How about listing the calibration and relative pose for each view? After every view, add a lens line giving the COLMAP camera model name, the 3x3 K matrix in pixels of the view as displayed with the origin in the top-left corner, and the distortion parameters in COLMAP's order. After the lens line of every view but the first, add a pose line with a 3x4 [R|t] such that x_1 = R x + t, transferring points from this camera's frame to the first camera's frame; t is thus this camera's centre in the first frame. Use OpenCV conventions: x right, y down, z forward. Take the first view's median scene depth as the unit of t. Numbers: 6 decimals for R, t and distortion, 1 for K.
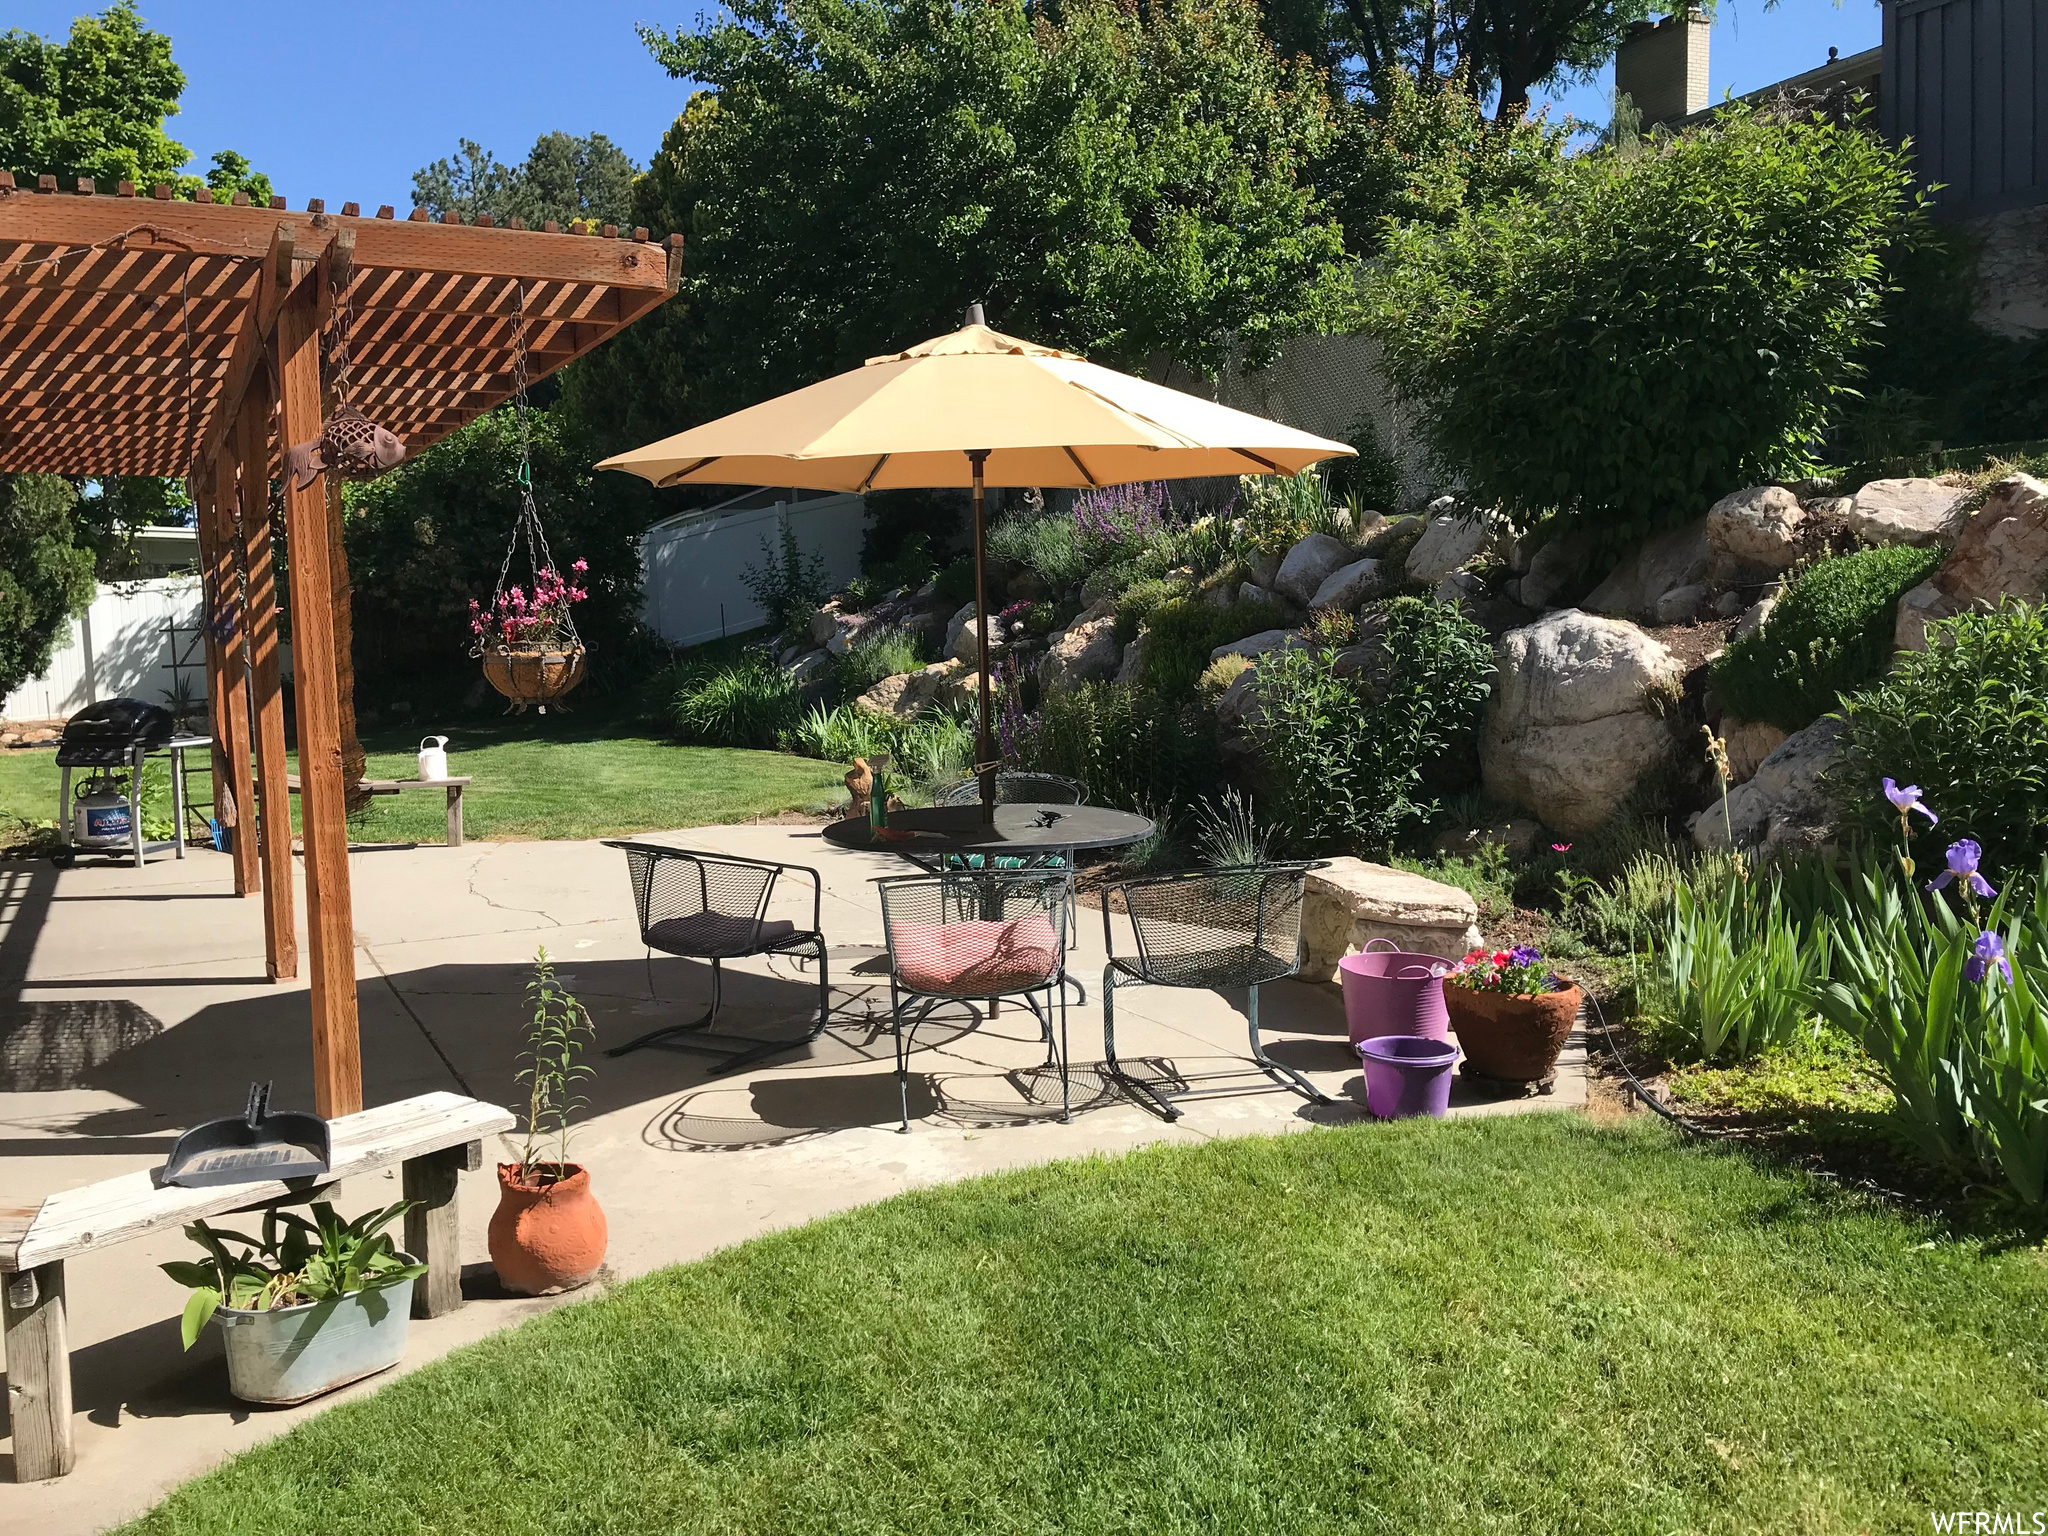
lens RADIAL K [[1669.0, 0, 1024.8], [0, 1669.0, 768.3], [0, 0, 1]] dist [-0.003889, -0.001981]
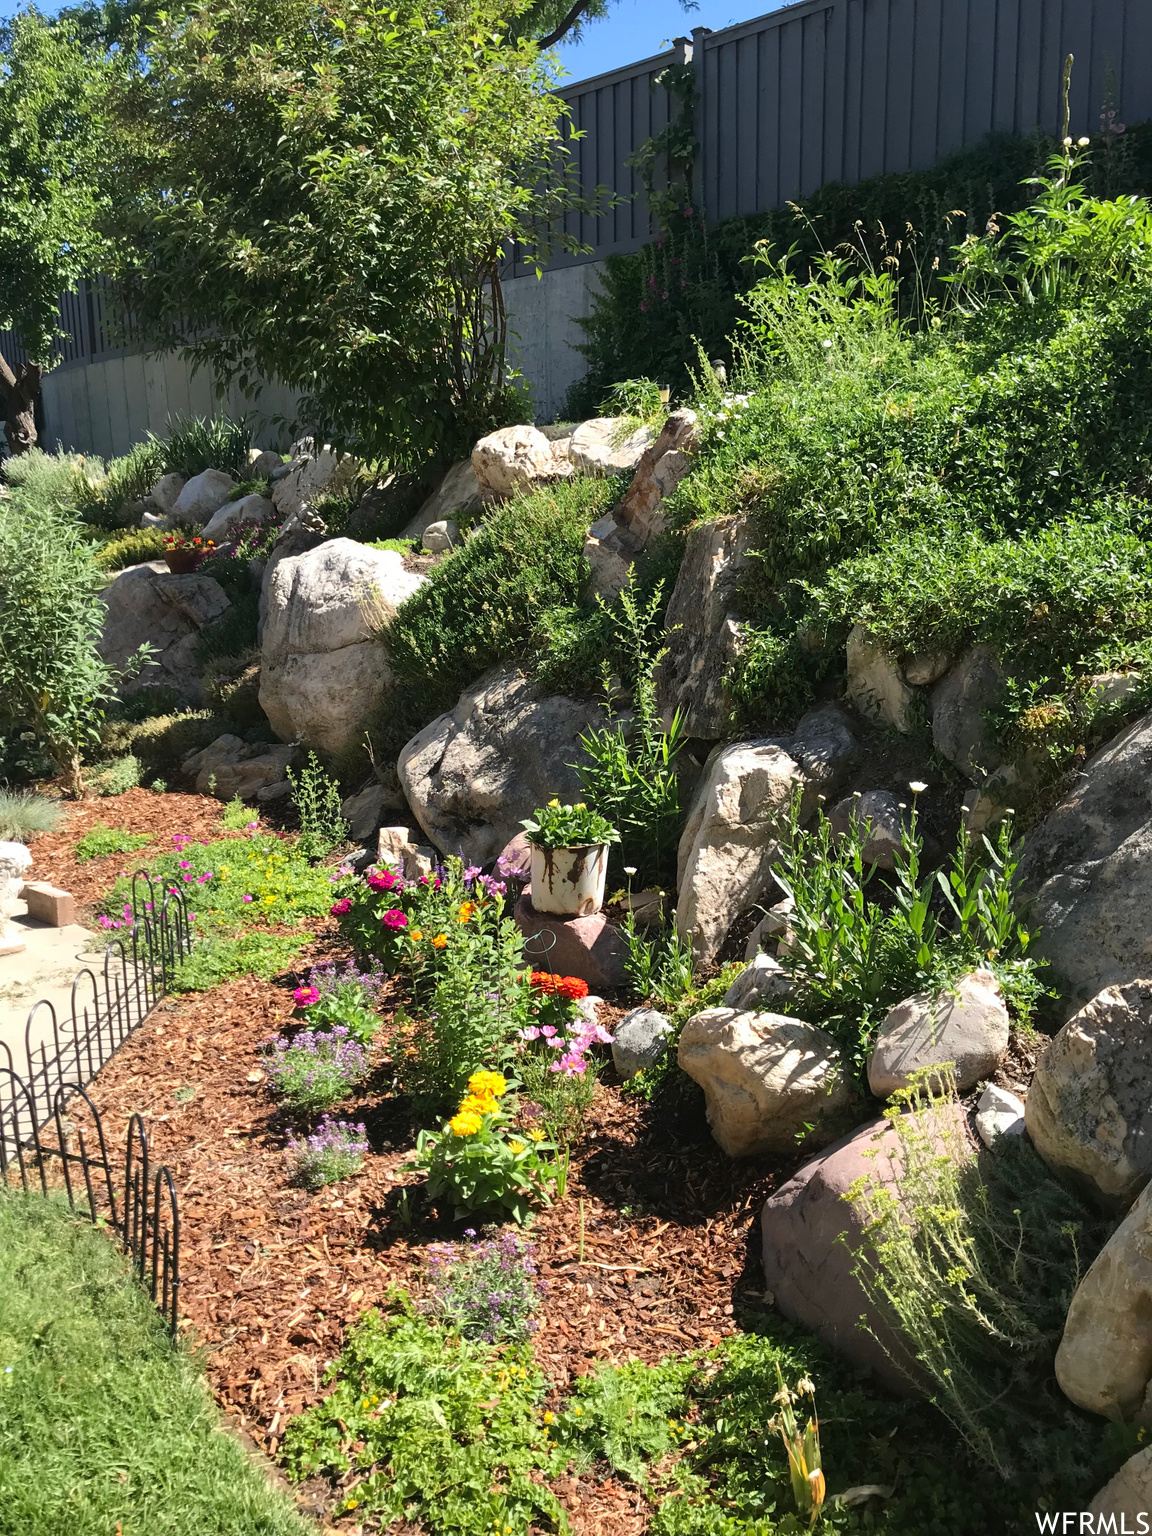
lens RADIAL K [[1251.8, 0, 576.1], [0, 1251.8, 769.0], [0, 0, 1]] dist [-0.003889, -0.001981]
pose [[0.953211, -0.037125, 0.300017, 0.242360], [0.012758, 0.996487, 0.082774, -0.016615], [-0.302036, -0.075074, 0.950336, 0.222699]]
